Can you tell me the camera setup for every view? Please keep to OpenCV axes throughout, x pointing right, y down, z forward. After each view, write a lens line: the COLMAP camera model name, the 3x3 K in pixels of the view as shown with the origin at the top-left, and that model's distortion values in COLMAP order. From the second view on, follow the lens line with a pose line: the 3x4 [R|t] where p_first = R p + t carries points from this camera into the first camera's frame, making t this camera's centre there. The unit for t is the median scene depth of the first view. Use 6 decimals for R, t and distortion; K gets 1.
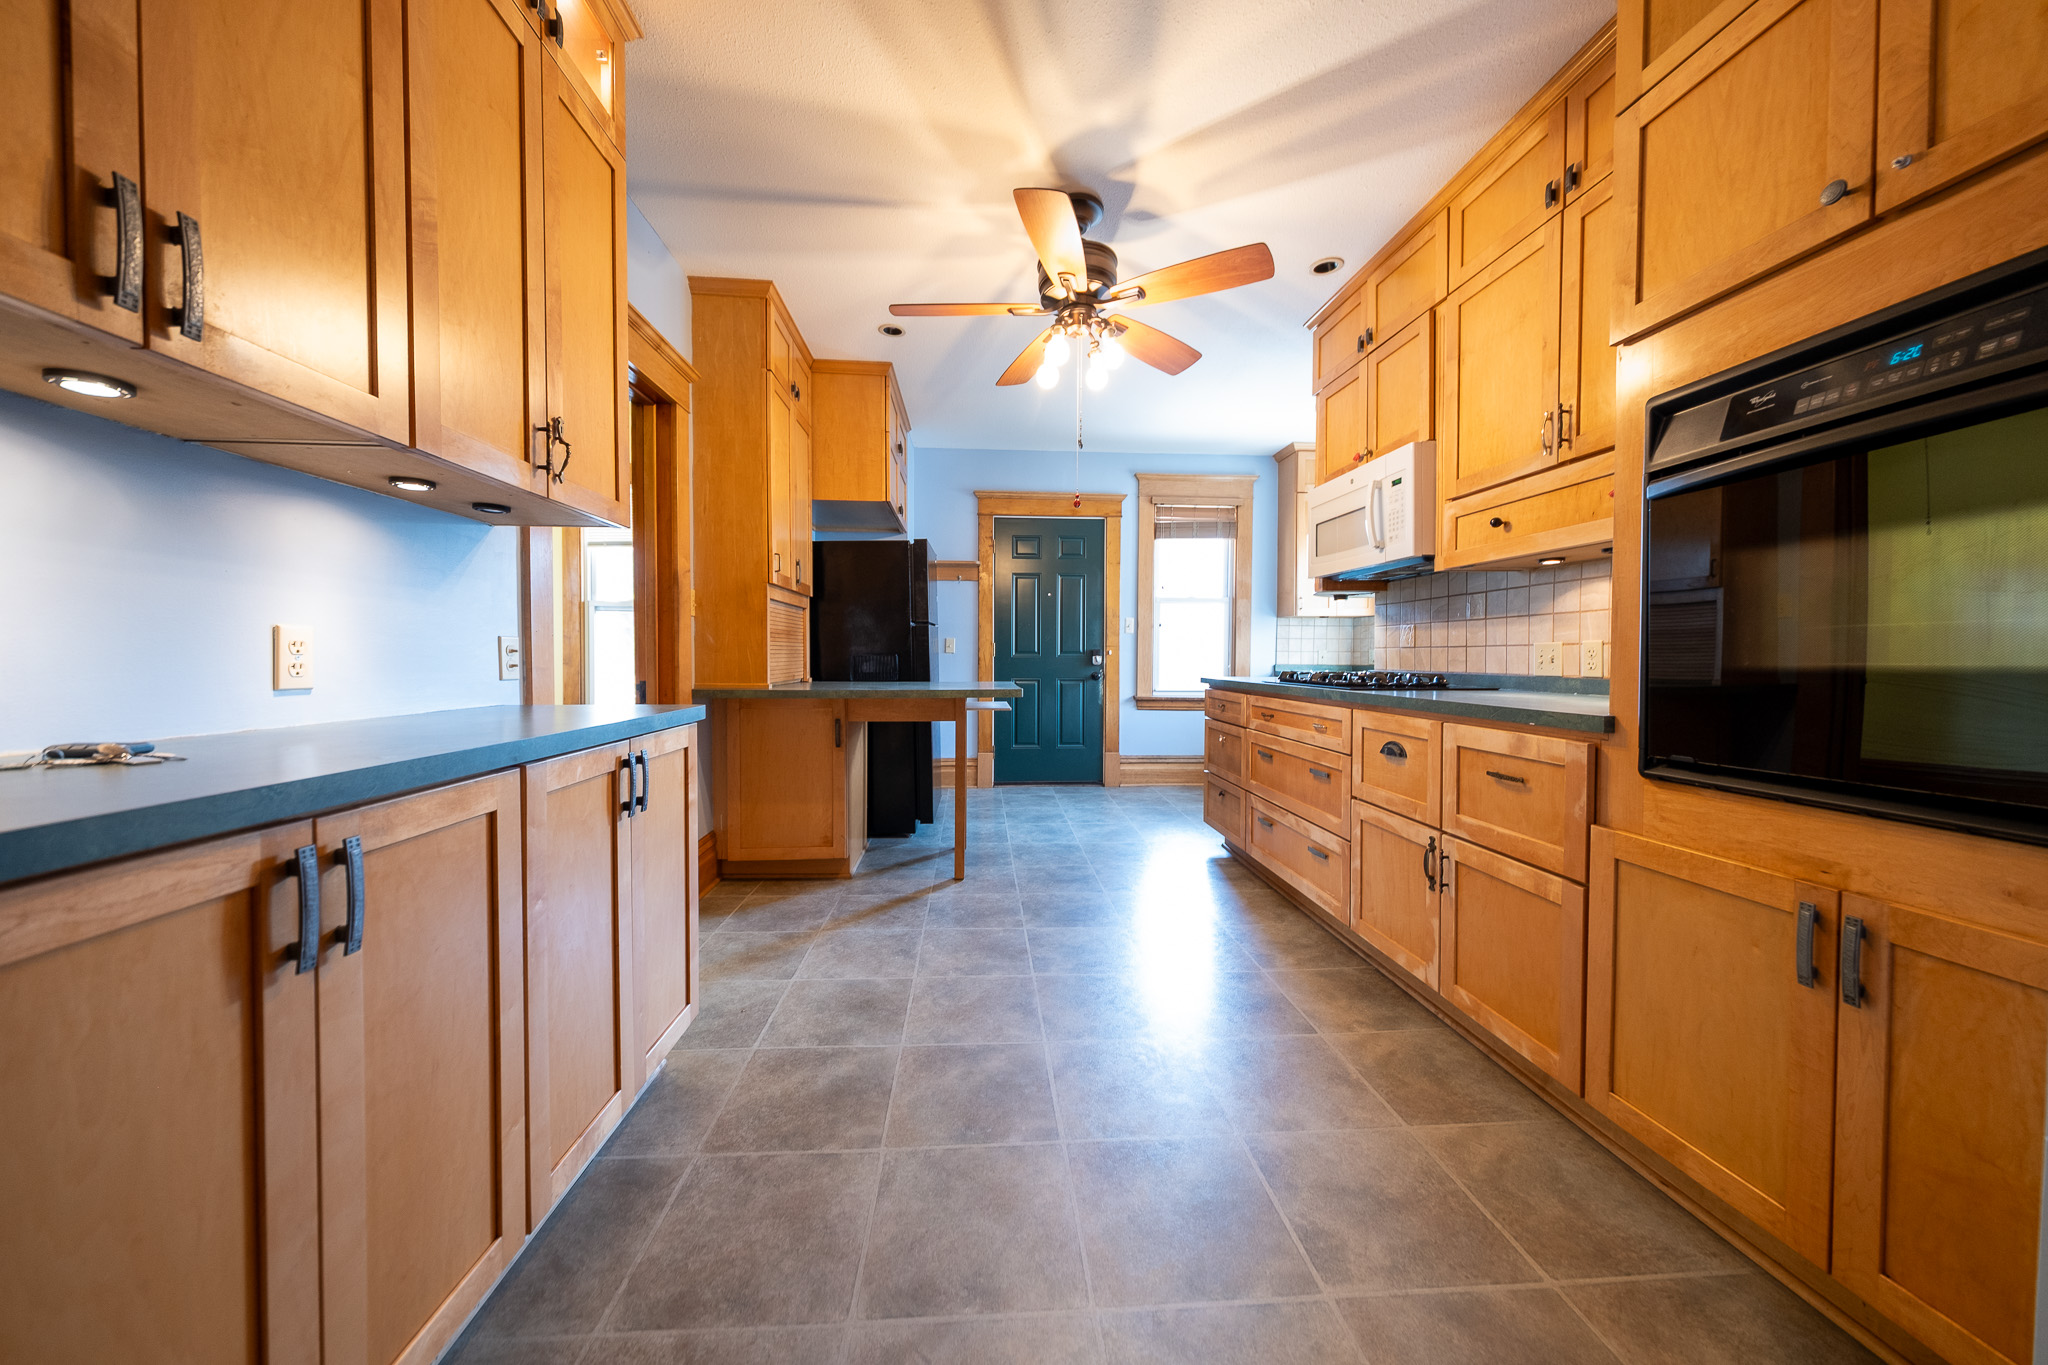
lens RADIAL K [[687.3, 0, 1018.2], [0, 687.3, 675.4], [0, 0, 1]] dist [0.004744, -0.002327]
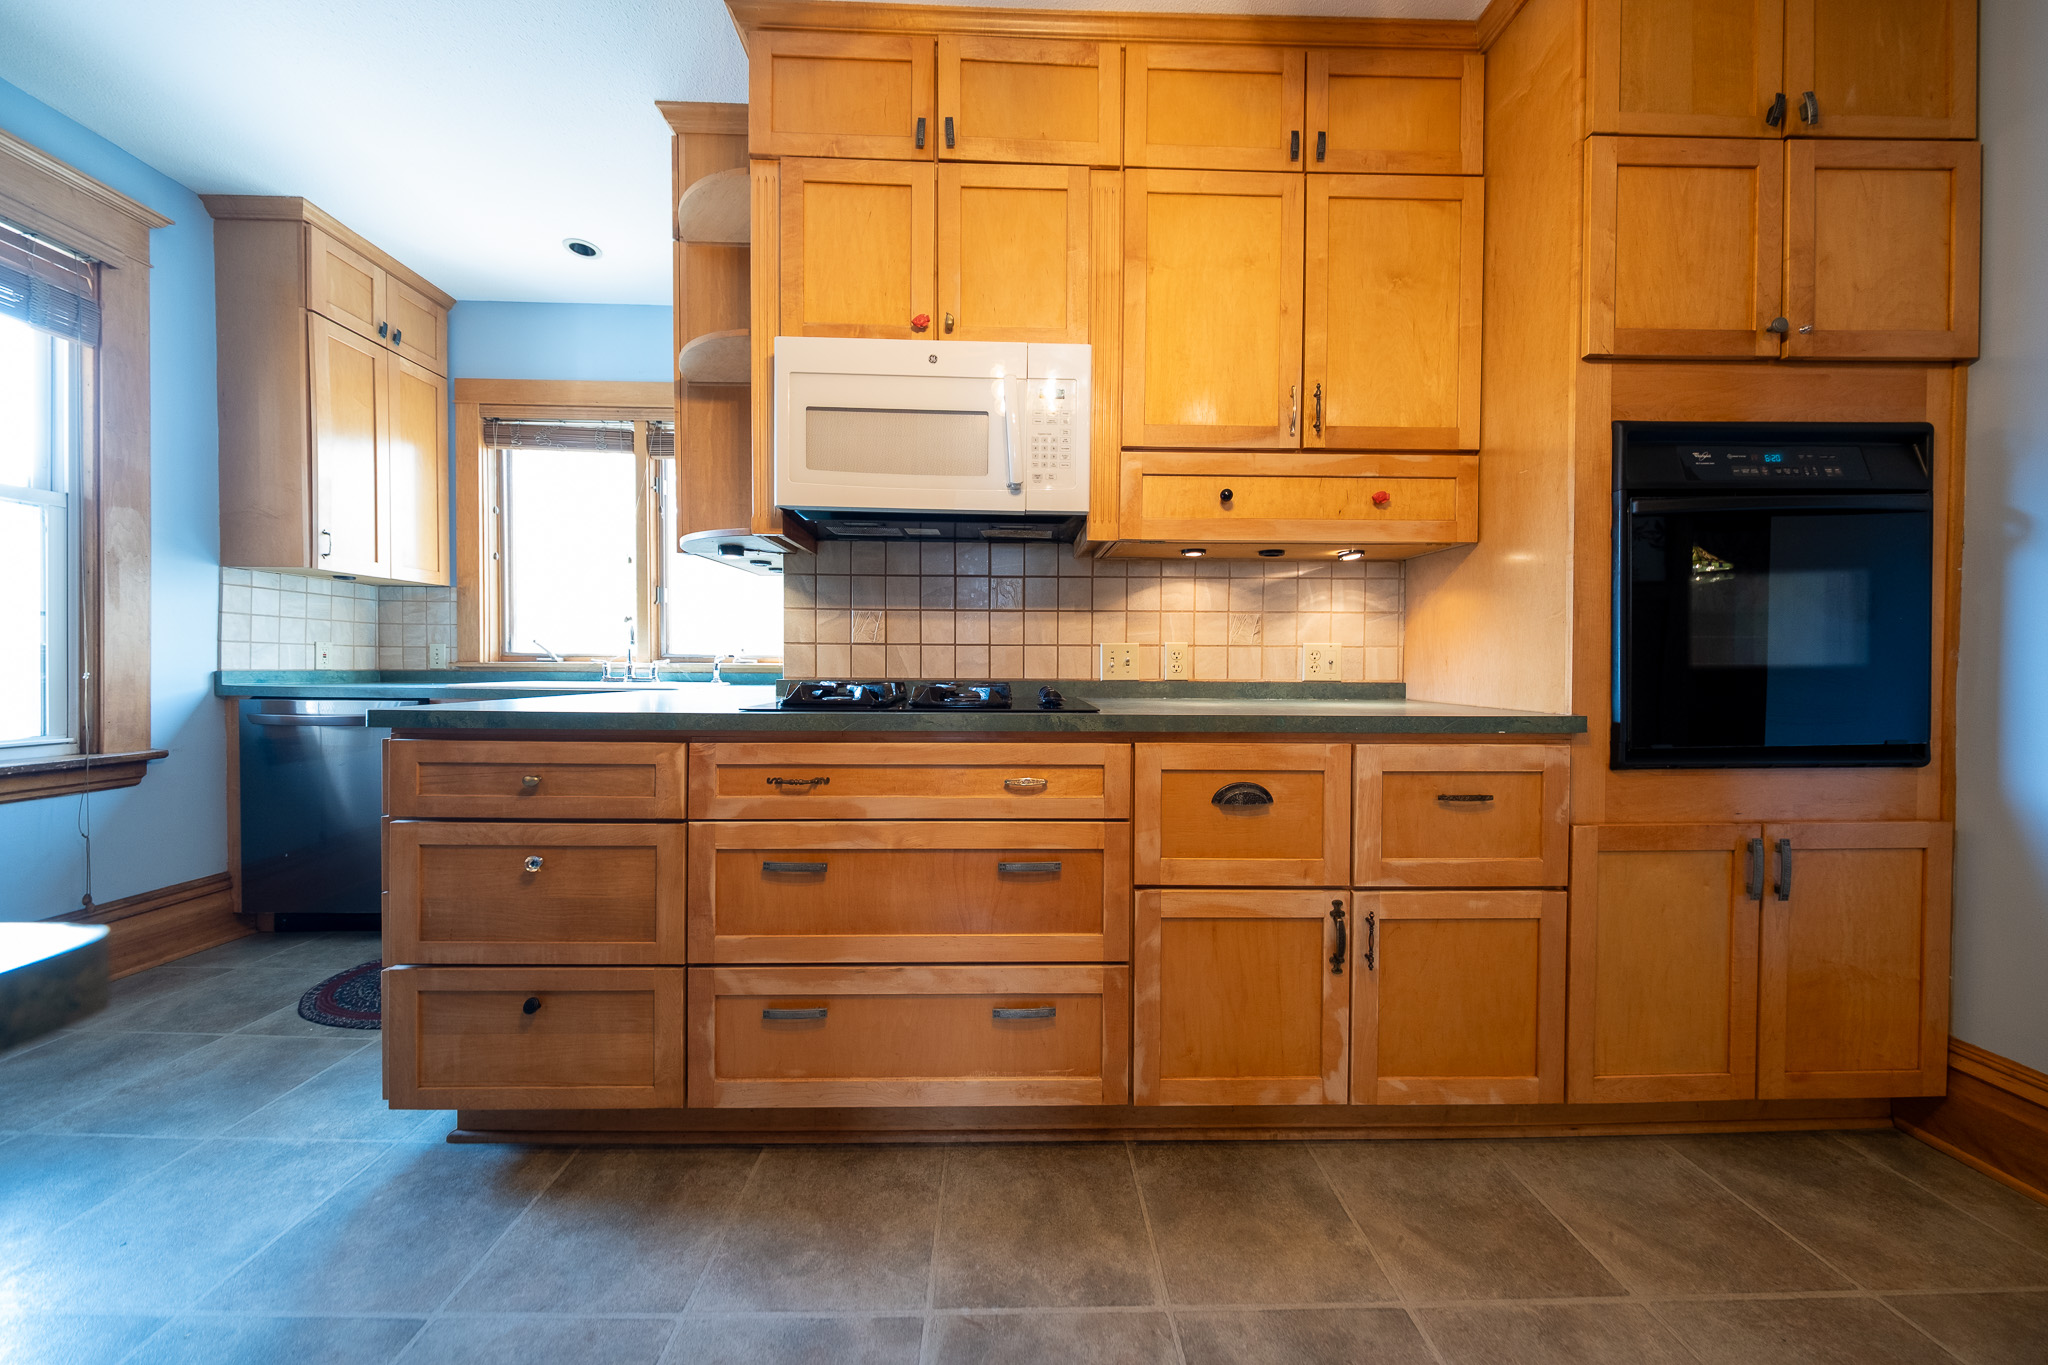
lens RADIAL K [[687.3, 0, 1018.2], [0, 687.3, 675.4], [0, 0, 1]] dist [0.004744, -0.002327]
pose [[0.041620, -0.014624, 0.999026, -0.137551], [0.023259, 0.999636, 0.013664, -0.023670], [-0.998863, 0.022668, 0.041945, 1.211345]]
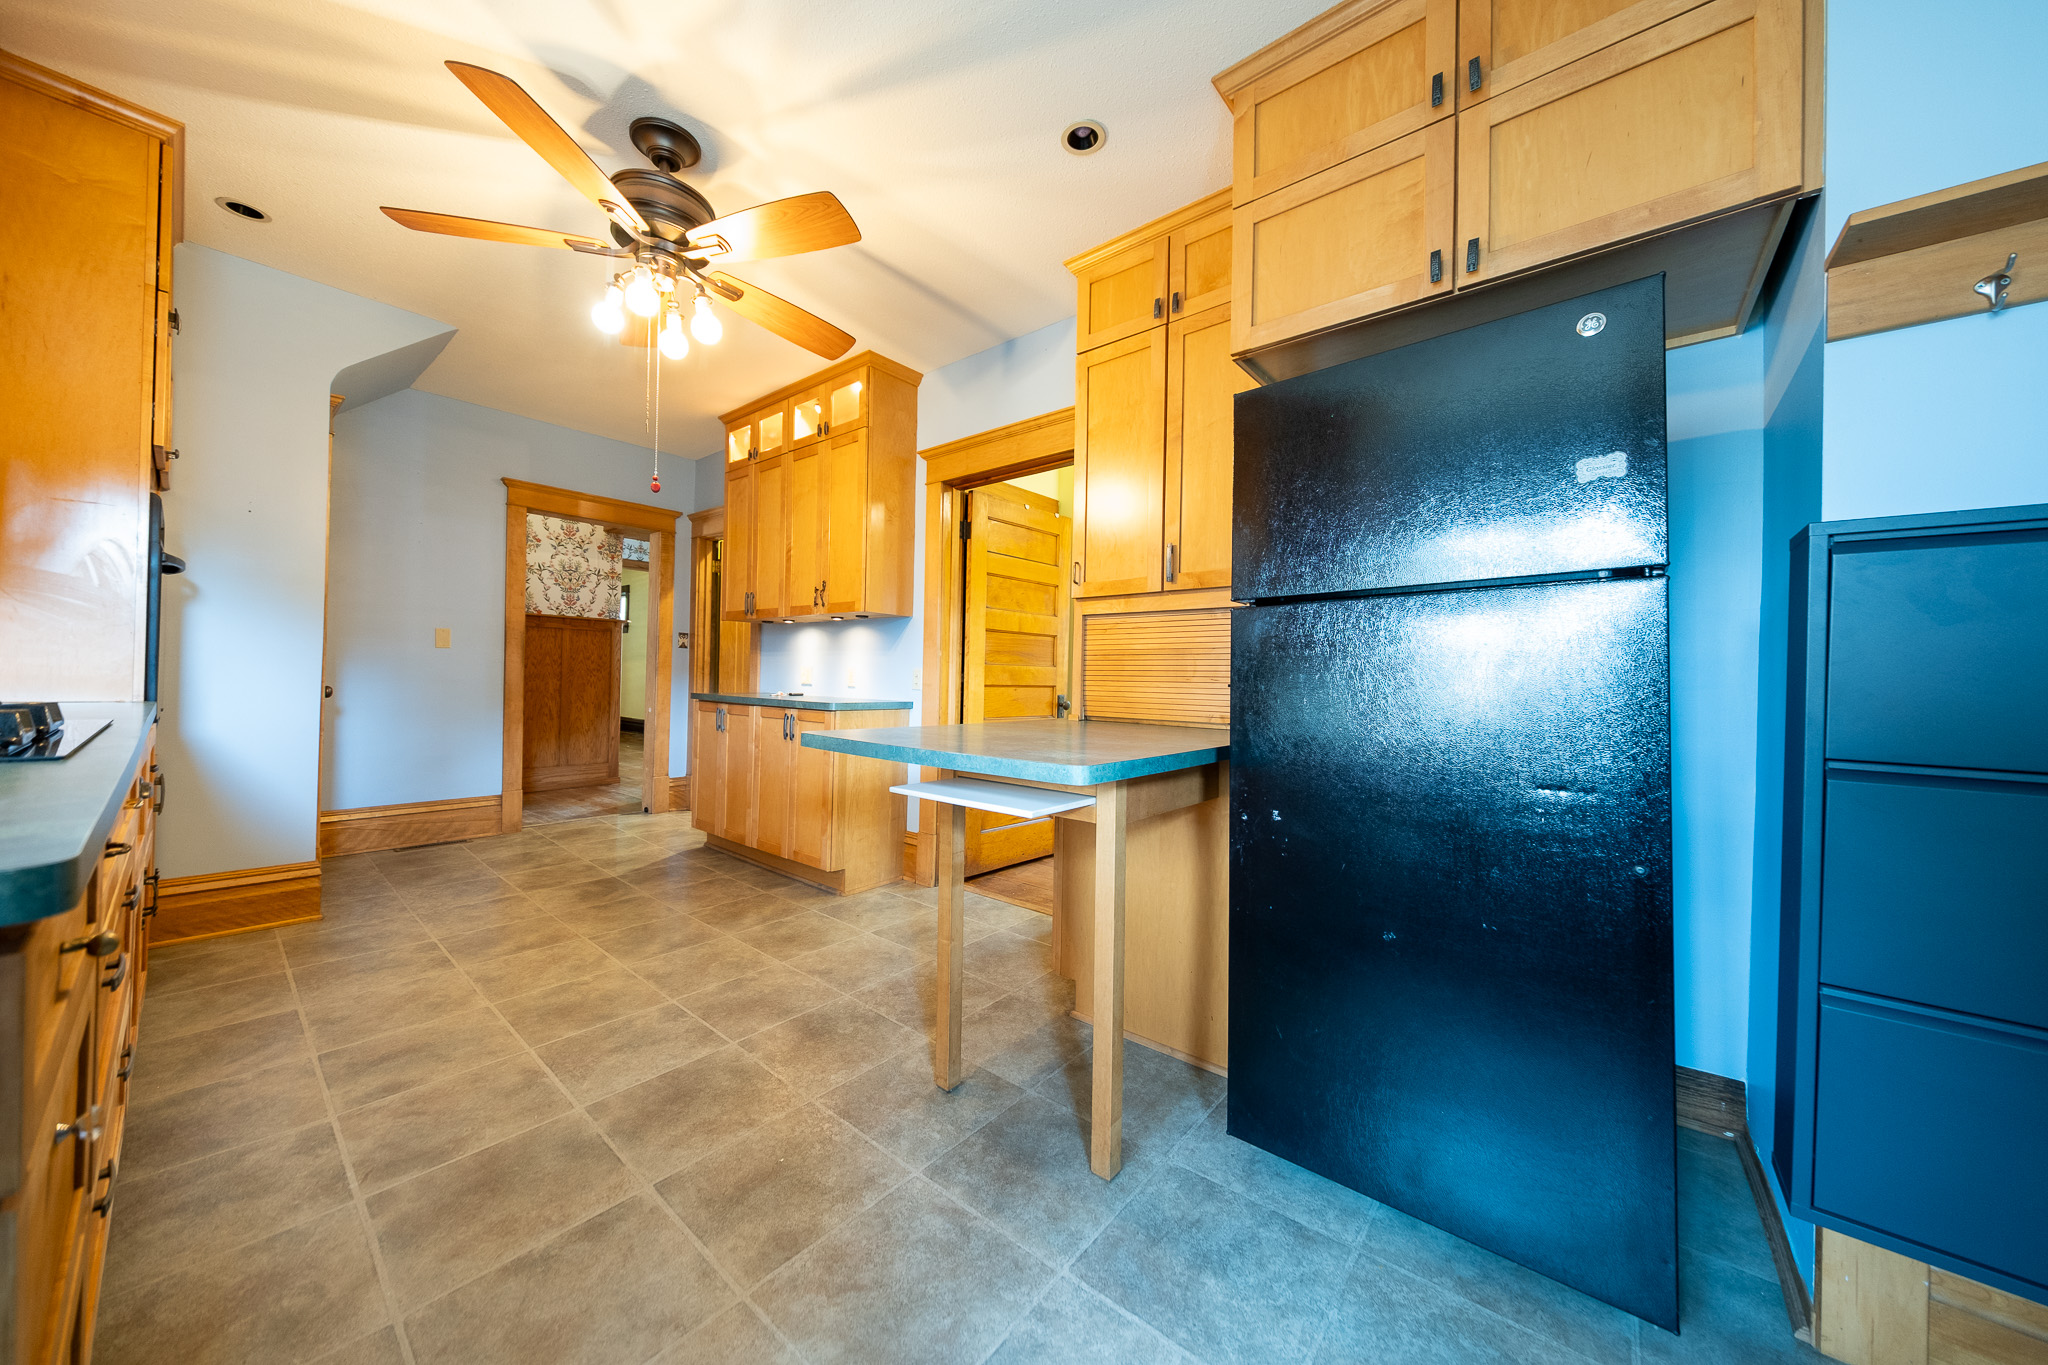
lens RADIAL K [[687.3, 0, 1018.2], [0, 687.3, 675.4], [0, 0, 1]] dist [0.004744, -0.002327]
pose [[-0.687200, -0.021772, -0.726142, 0.444944], [-0.045624, 0.998871, 0.013229, -0.065098], [0.725034, 0.042220, -0.687418, 2.215342]]
